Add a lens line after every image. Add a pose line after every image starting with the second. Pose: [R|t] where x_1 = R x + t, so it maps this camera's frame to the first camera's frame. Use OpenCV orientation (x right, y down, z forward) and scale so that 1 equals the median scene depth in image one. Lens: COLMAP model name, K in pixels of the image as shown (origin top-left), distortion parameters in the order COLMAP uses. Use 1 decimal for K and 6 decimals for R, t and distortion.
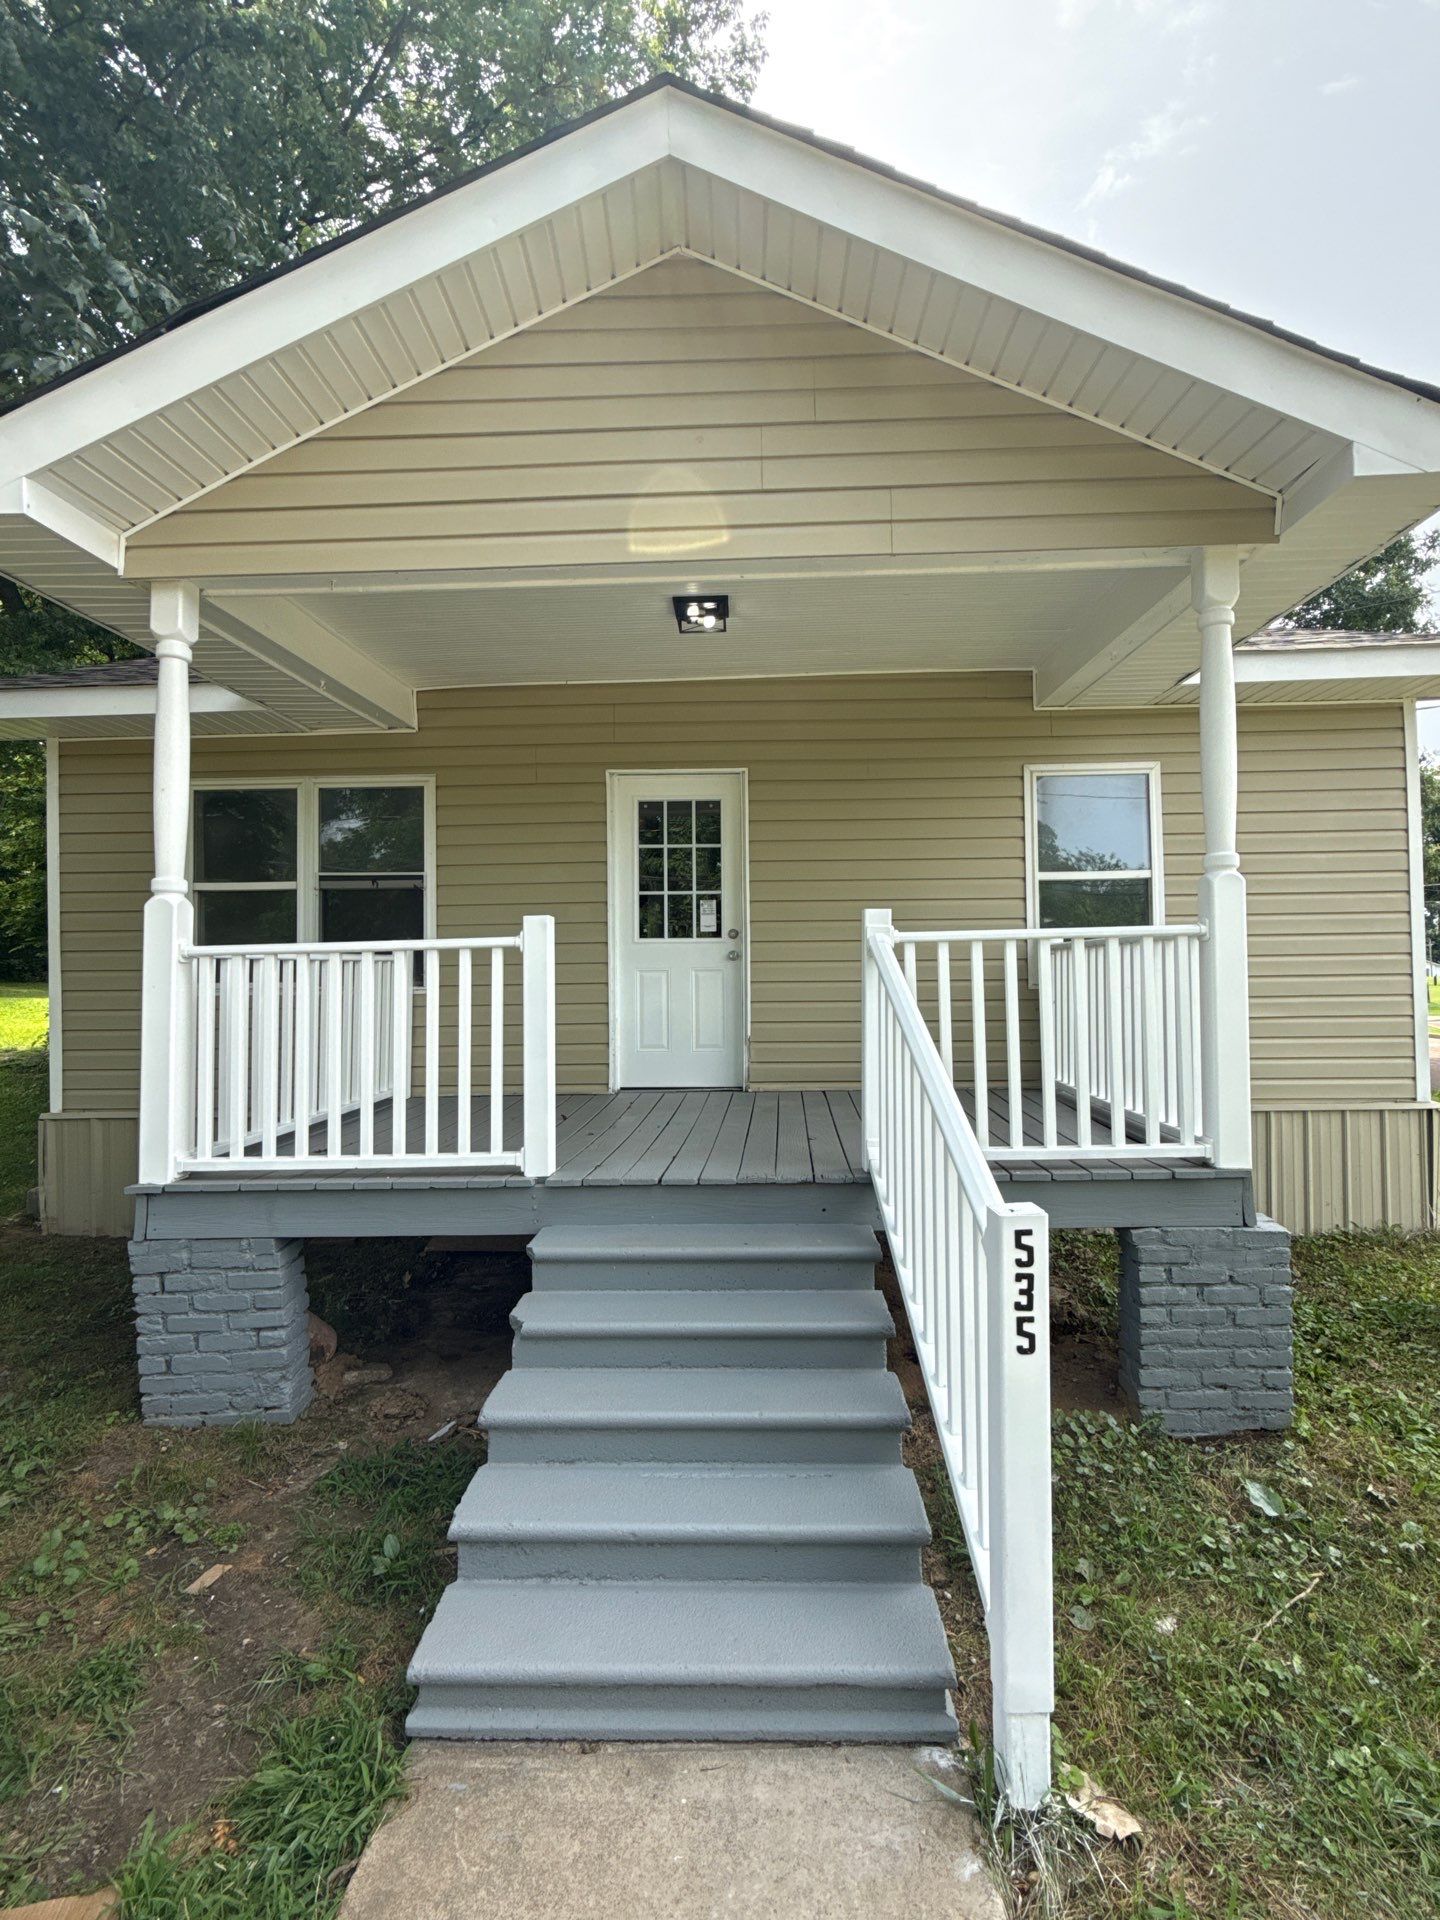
lens RADIAL K [[922.5, 0, 720.0], [0, 922.5, 960.0], [0, 0, 1]] dist [0.007124, -0.007253]
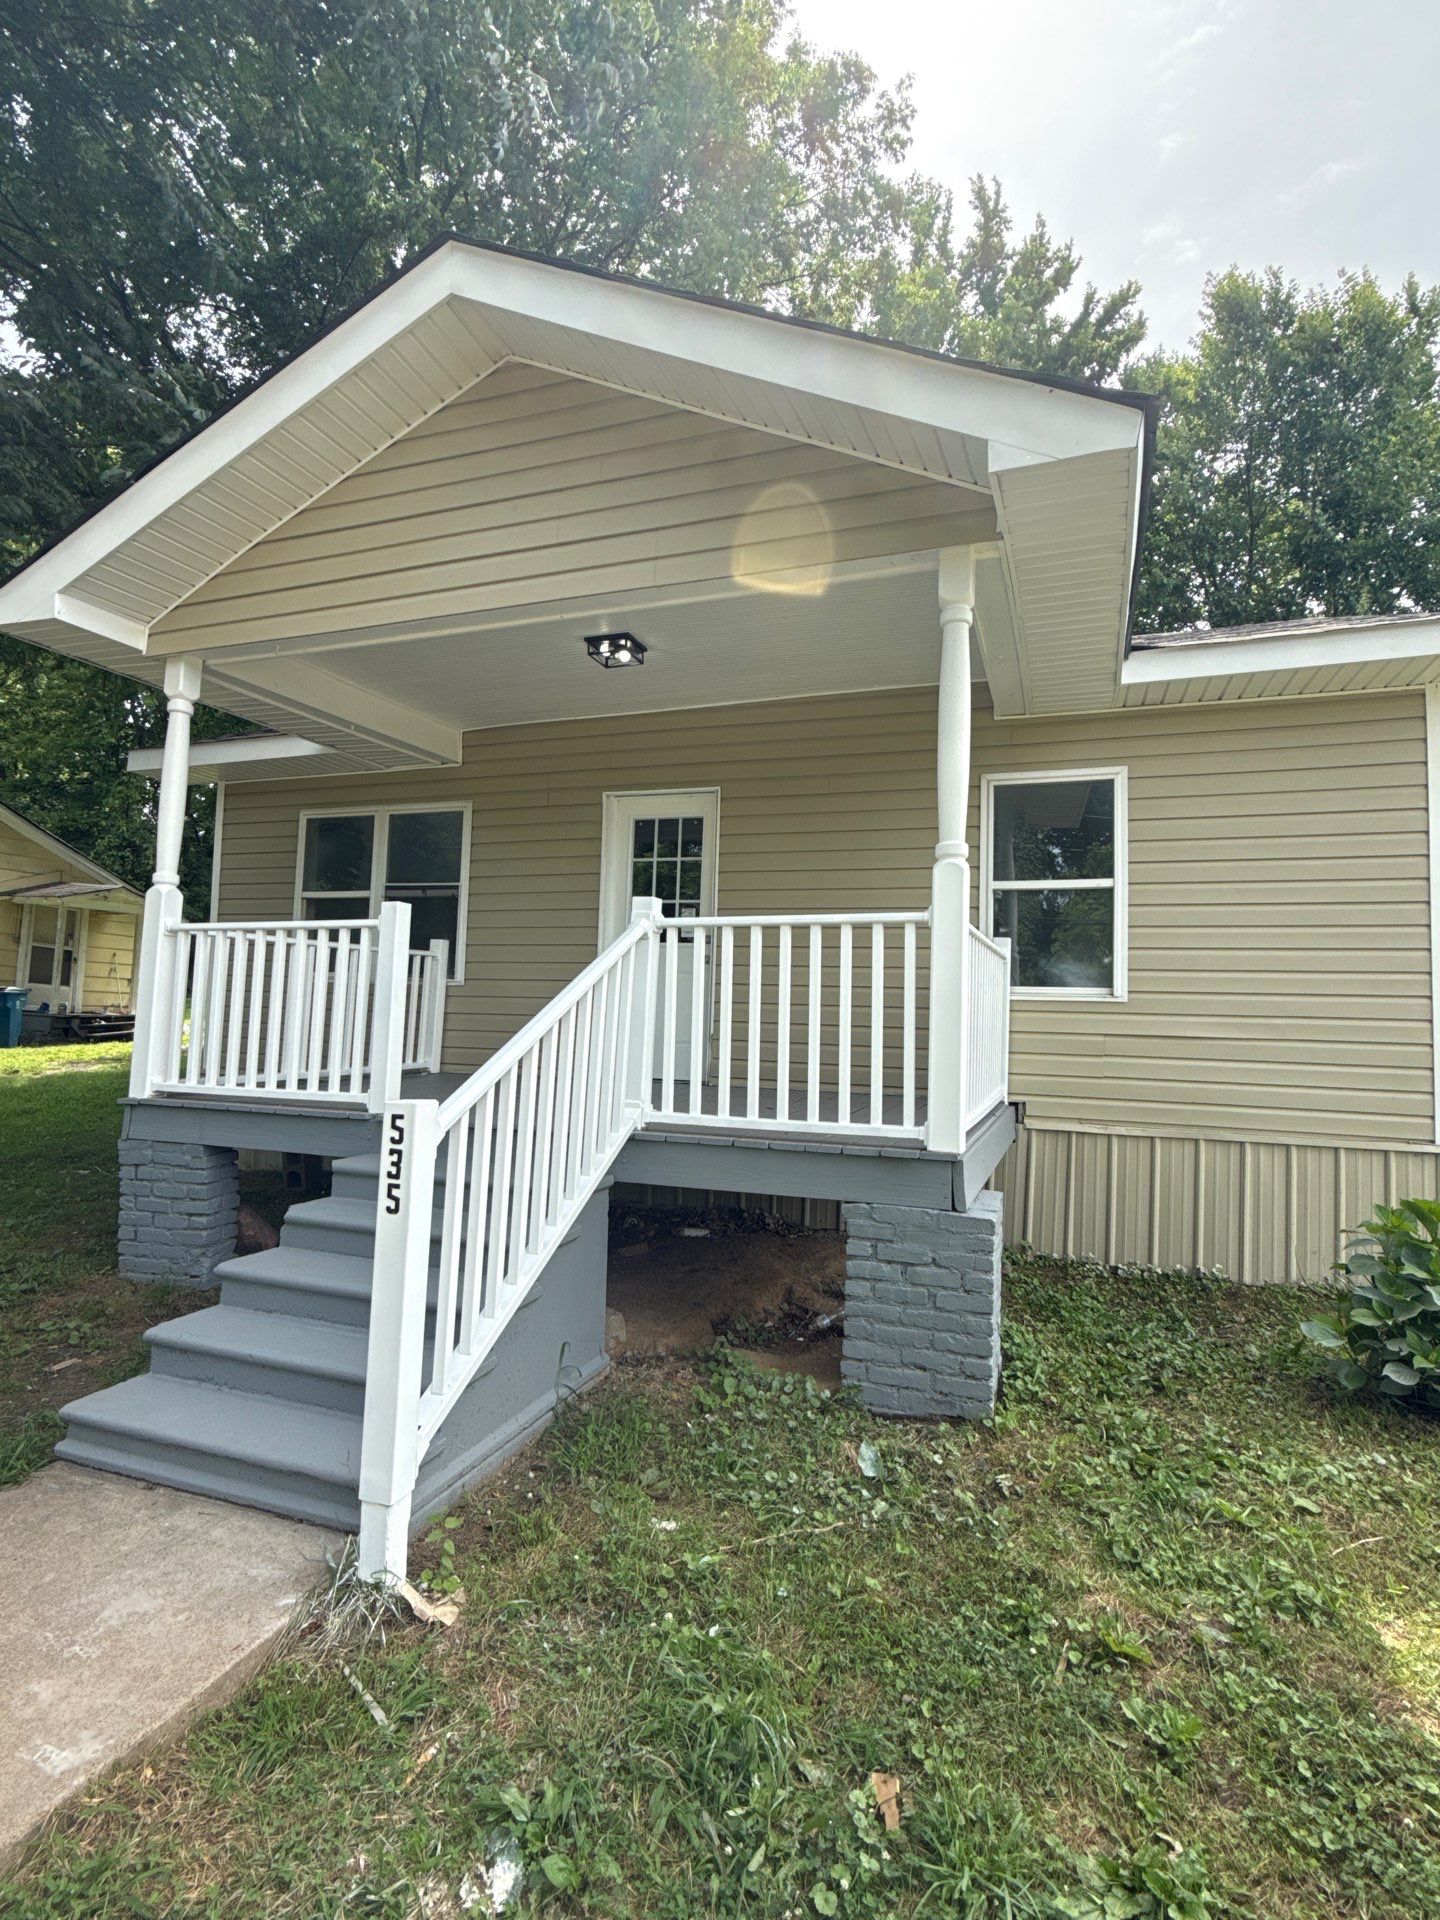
lens RADIAL K [[922.5, 0, 720.0], [0, 922.5, 960.0], [0, 0, 1]] dist [0.007124, -0.007253]
pose [[0.954349, 0.023505, -0.297767, 0.592915], [-0.036011, 0.998682, -0.036581, 0.059158], [0.296515, 0.045634, 0.953937, -0.043534]]
